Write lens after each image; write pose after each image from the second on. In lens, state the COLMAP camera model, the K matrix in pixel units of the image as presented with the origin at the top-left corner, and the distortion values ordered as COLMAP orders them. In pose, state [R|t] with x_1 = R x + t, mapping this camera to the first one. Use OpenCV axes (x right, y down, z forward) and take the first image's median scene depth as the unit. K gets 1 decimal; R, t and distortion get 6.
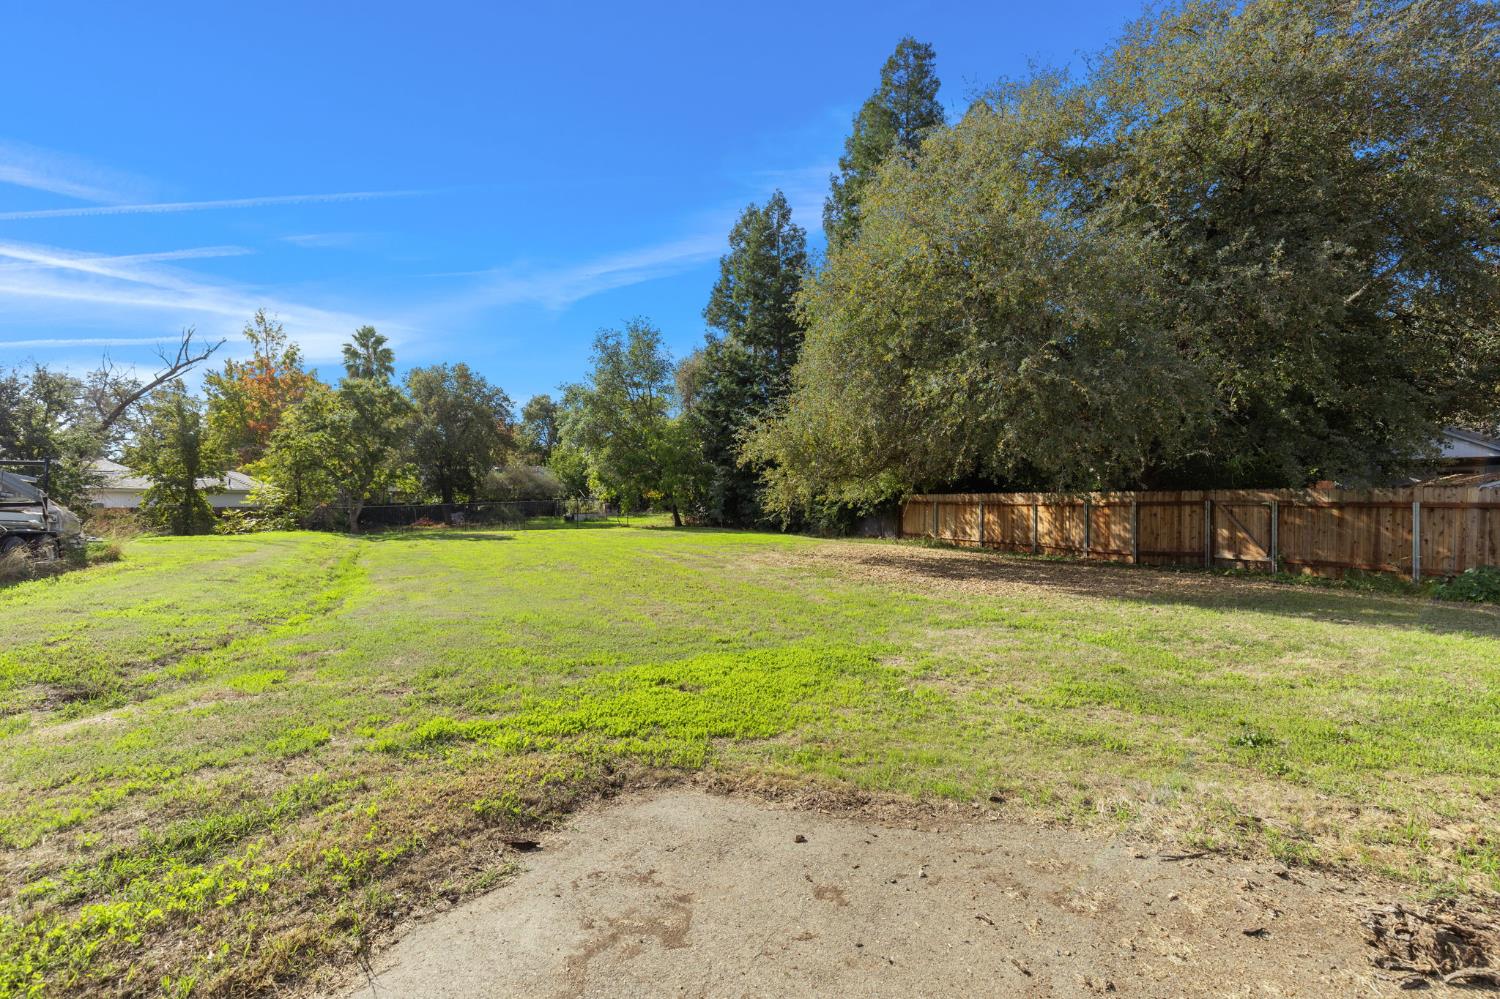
lens RADIAL K [[663.2, 0, 752.9], [0, 663.2, 500.8], [0, 0, 1]] dist [-0.000151, -0.001087]
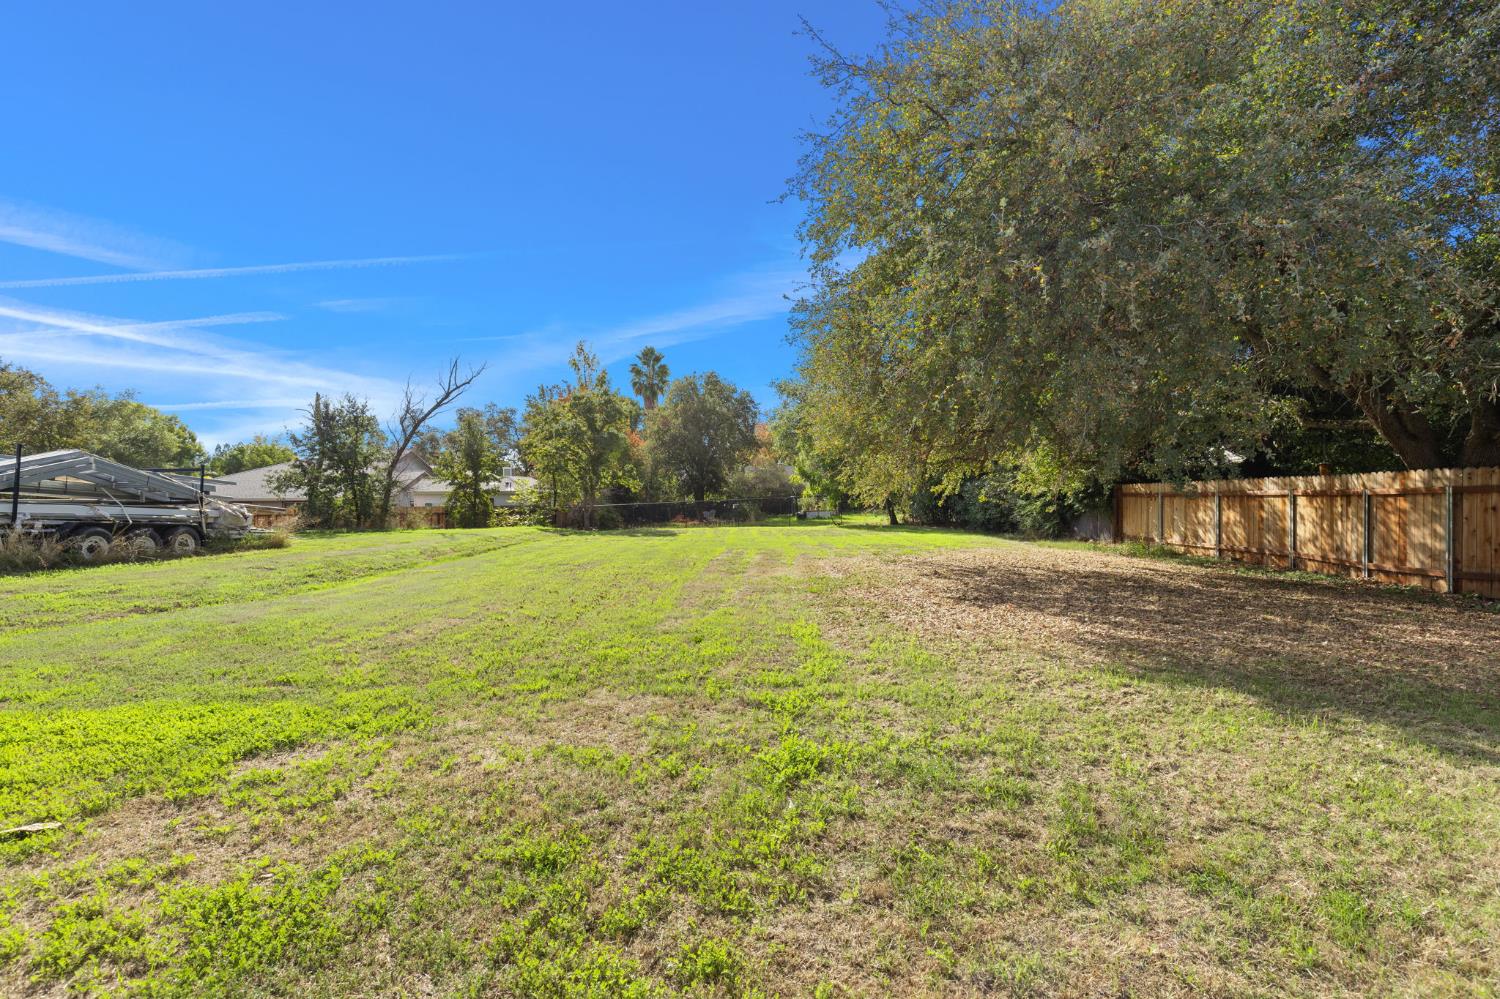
lens RADIAL K [[663.2, 0, 759.4], [0, 663.2, 502.9], [0, 0, 1]] dist [-0.000151, -0.001087]
pose [[0.898556, -0.005958, -0.438818, 0.164416], [0.007950, 0.999965, 0.002700, 0.005242], [0.438787, -0.005915, 0.898572, 0.125280]]
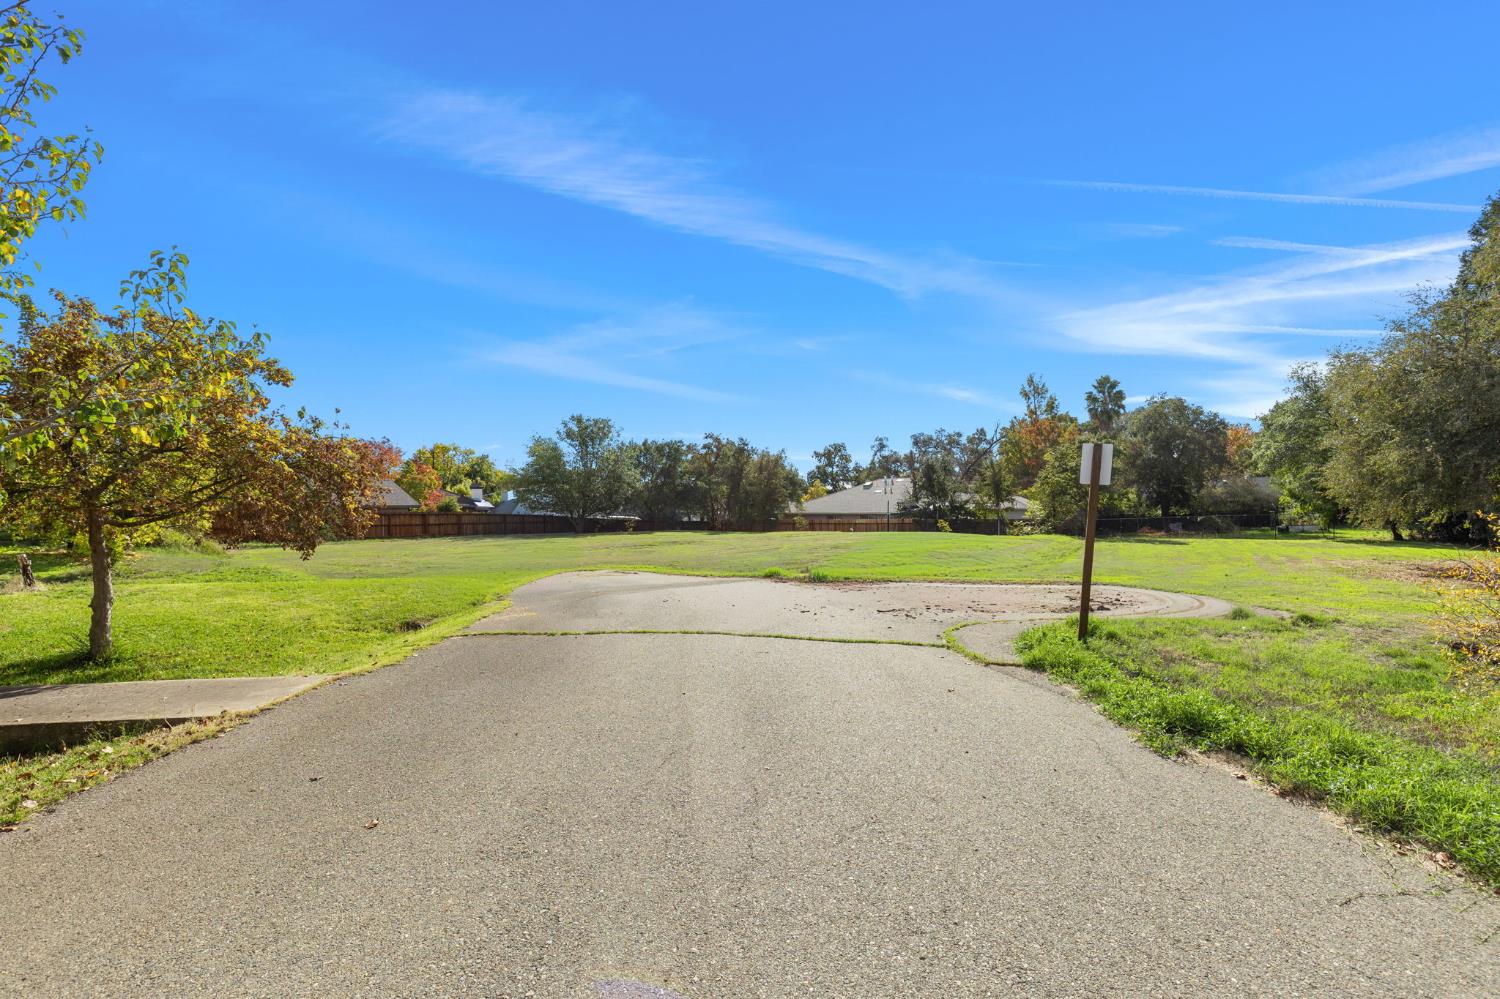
lens RADIAL K [[663.2, 0, 750.4], [0, 663.2, 508.8], [0, 0, 1]] dist [-0.000151, -0.001087]
pose [[0.507186, -0.005666, -0.861818, 0.337026], [0.008815, 0.999960, -0.001387, -0.021515], [0.861791, -0.006894, 0.507216, -0.461727]]
